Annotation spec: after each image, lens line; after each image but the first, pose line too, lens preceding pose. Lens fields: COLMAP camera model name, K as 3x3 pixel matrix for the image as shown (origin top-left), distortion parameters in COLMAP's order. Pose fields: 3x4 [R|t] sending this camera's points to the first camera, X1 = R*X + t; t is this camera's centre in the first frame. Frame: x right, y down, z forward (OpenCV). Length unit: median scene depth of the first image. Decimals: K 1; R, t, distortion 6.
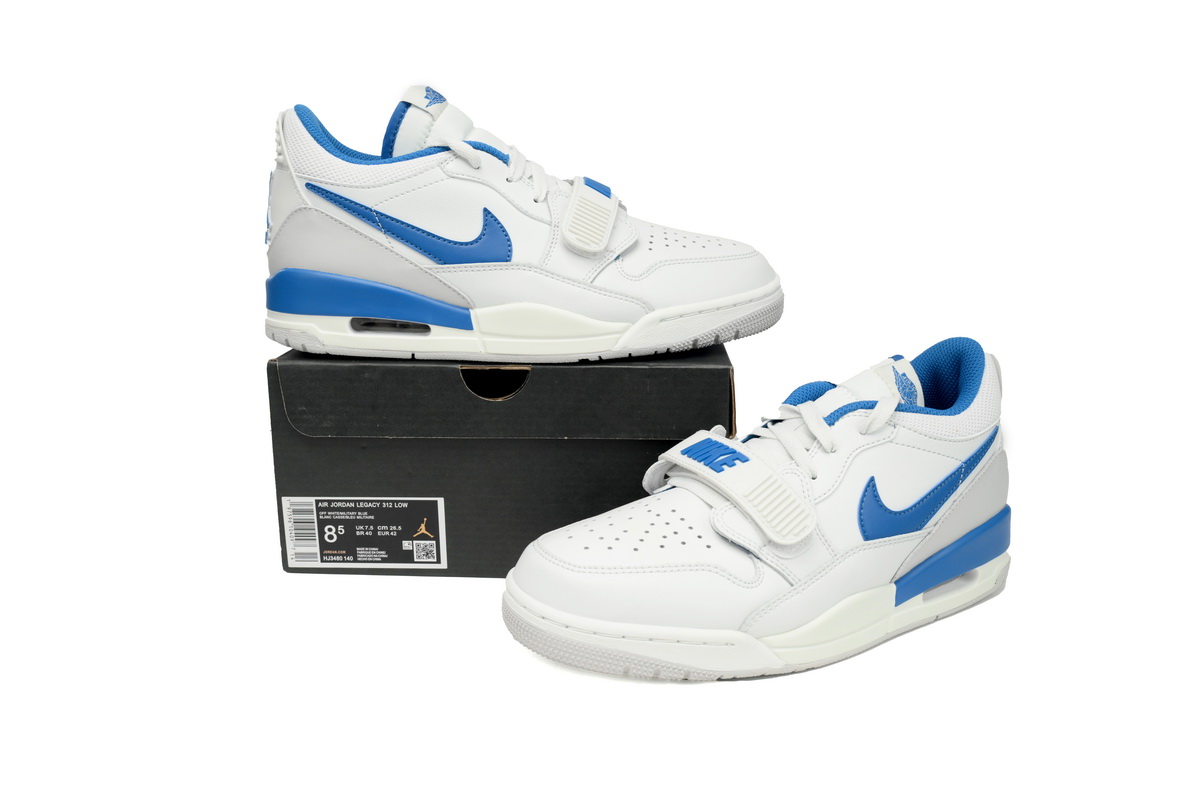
lens RADIAL K [[1029.1, 0, 600.0], [0, 1029.1, 400.0], [0, 0, 1]] dist [-0.001752, 0.000375]
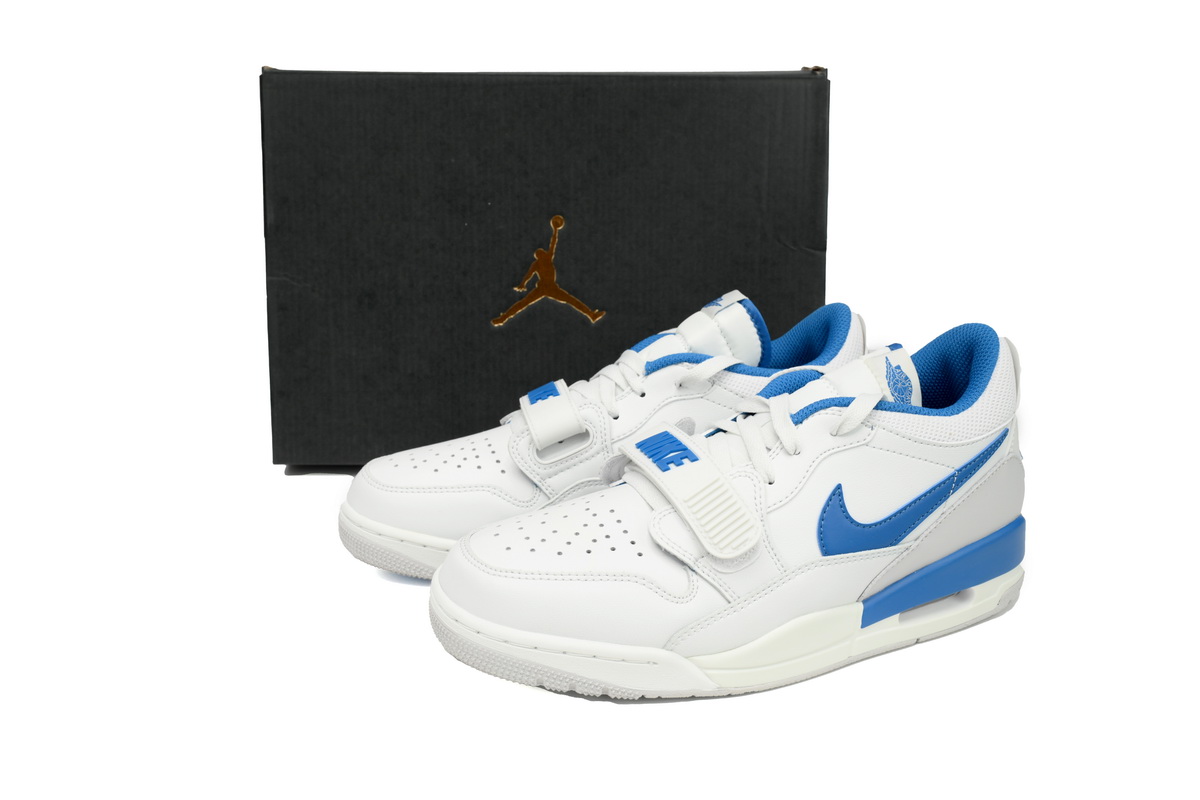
lens RADIAL K [[1029.1, 0, 600.0], [0, 1029.1, 400.0], [0, 0, 1]] dist [-0.001752, 0.000375]
pose [[0.988355, 0.039076, -0.147060, 0.188018], [-0.029612, 0.997380, 0.066004, -0.051103], [0.149254, -0.060881, 0.986923, 0.092255]]
